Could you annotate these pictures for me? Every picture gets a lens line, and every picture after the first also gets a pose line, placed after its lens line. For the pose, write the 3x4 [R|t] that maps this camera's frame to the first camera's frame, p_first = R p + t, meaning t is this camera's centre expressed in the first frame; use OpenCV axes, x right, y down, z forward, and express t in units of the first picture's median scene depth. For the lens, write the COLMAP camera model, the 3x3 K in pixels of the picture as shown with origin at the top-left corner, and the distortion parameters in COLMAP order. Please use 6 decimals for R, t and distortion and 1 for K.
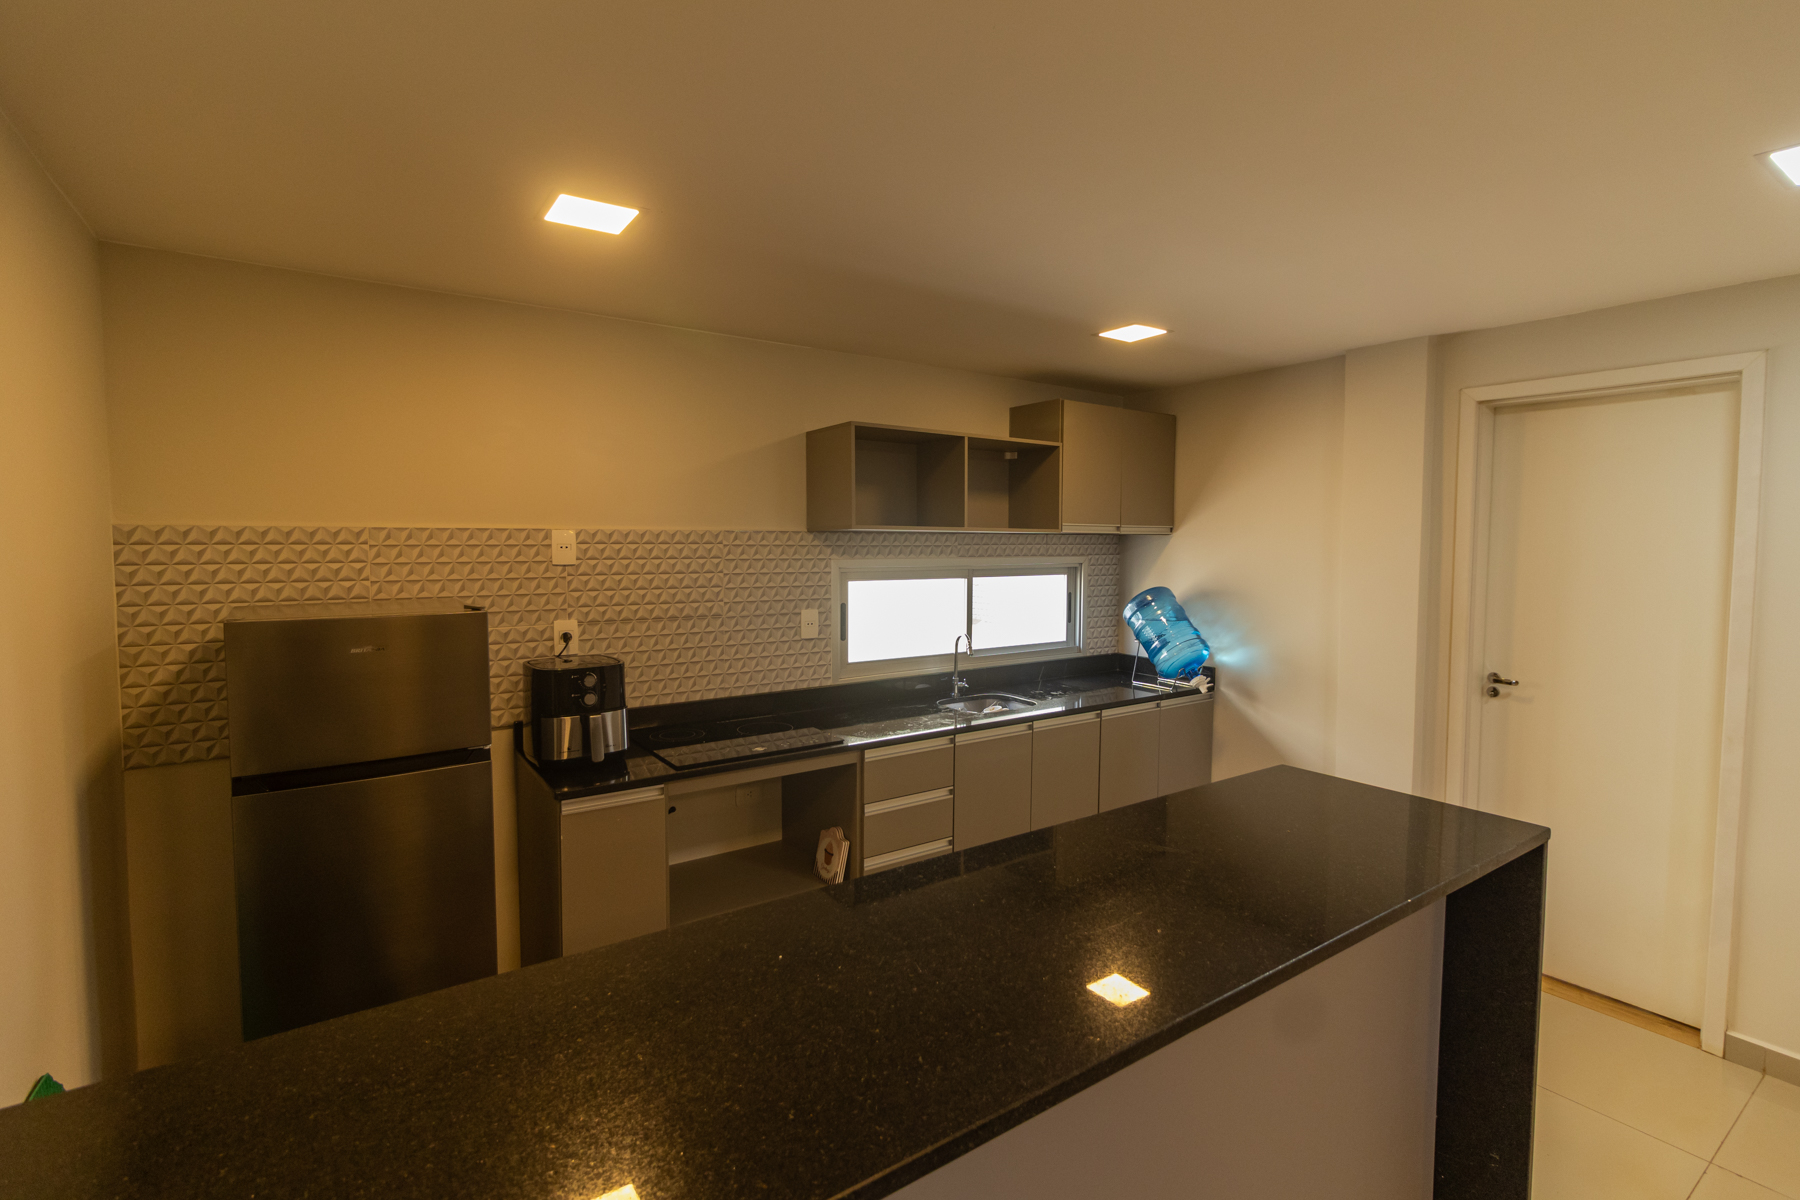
lens RADIAL K [[848.4, 0, 902.4], [0, 848.4, 593.3], [0, 0, 1]] dist [-0.001491, -0.000071]
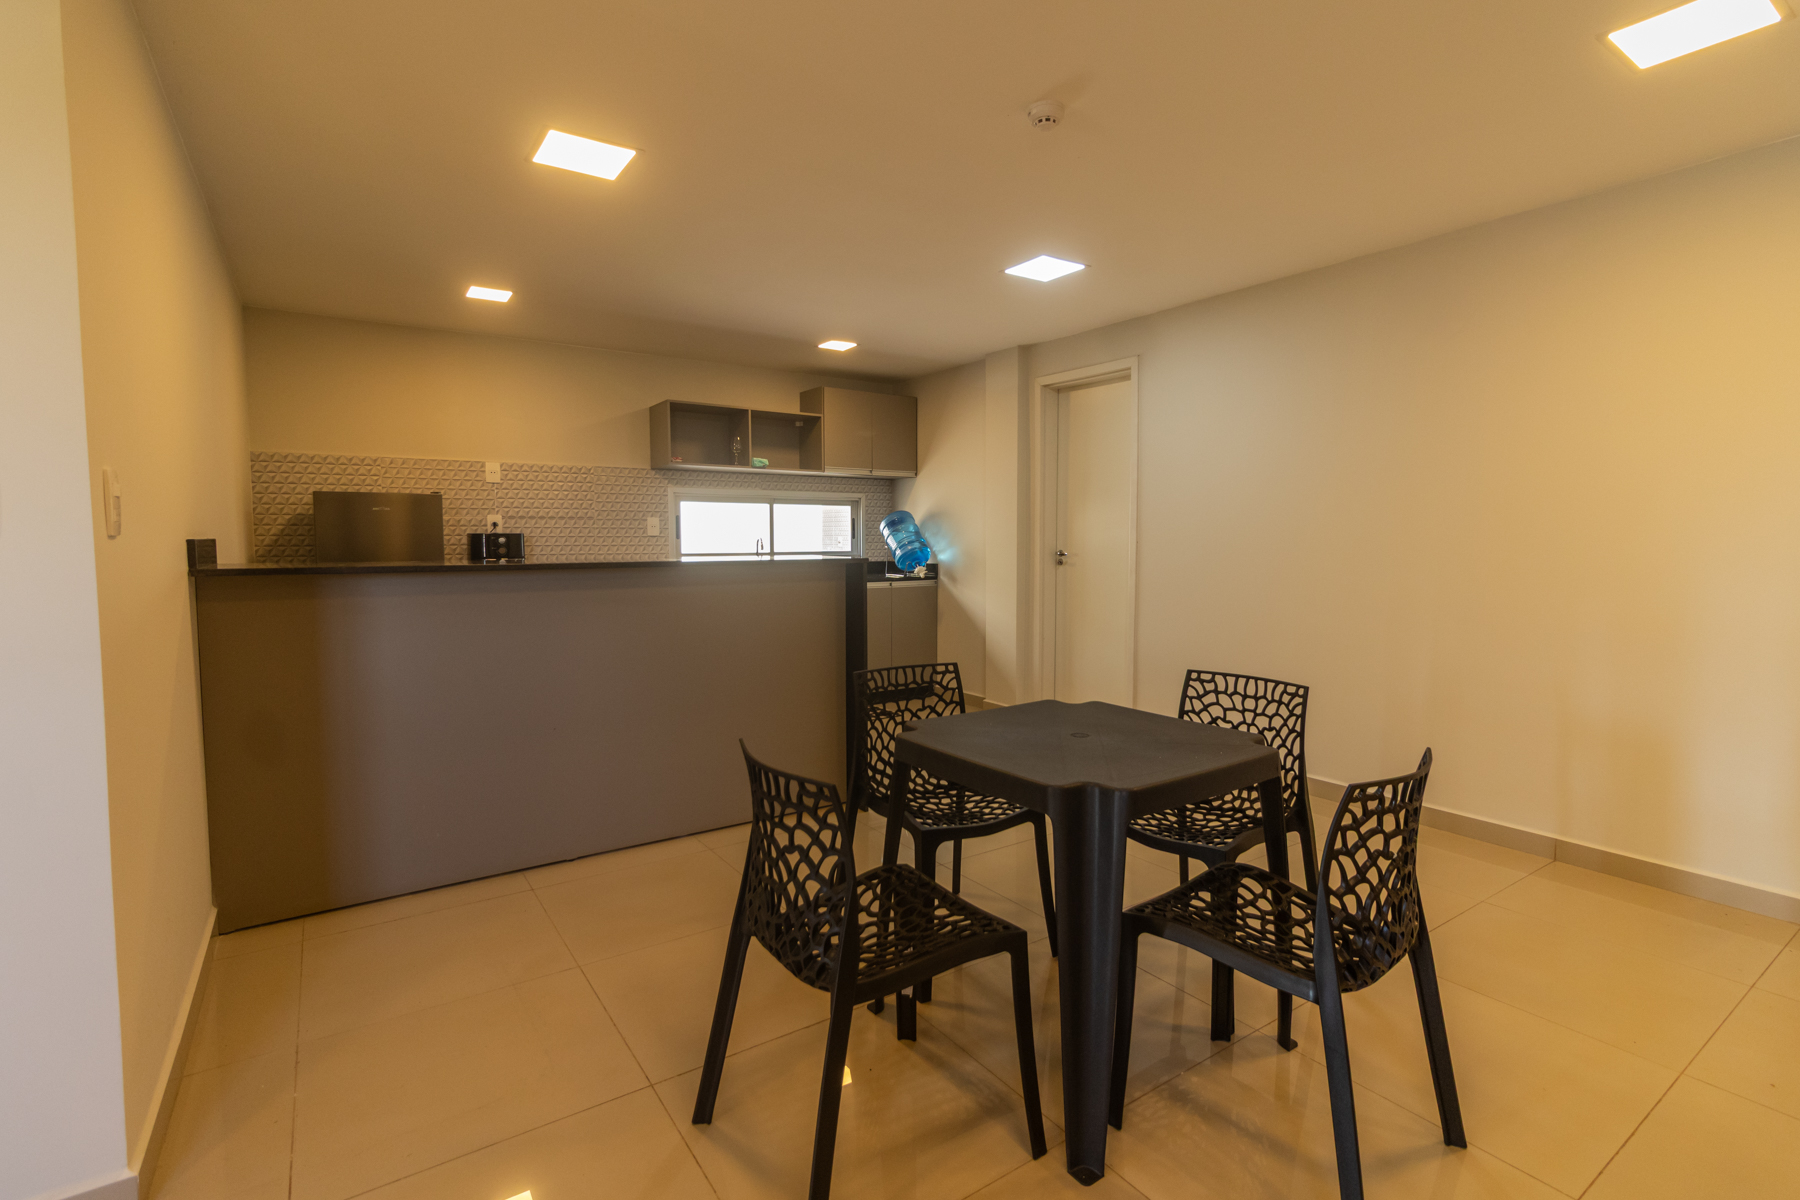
lens RADIAL K [[848.4, 0, 902.4], [0, 848.4, 593.3], [0, 0, 1]] dist [-0.001491, -0.000071]
pose [[0.999980, -0.003710, -0.005191, 0.375366], [0.003745, 0.999969, 0.006889, 0.155006], [0.005165, -0.006908, 0.999963, -0.614108]]
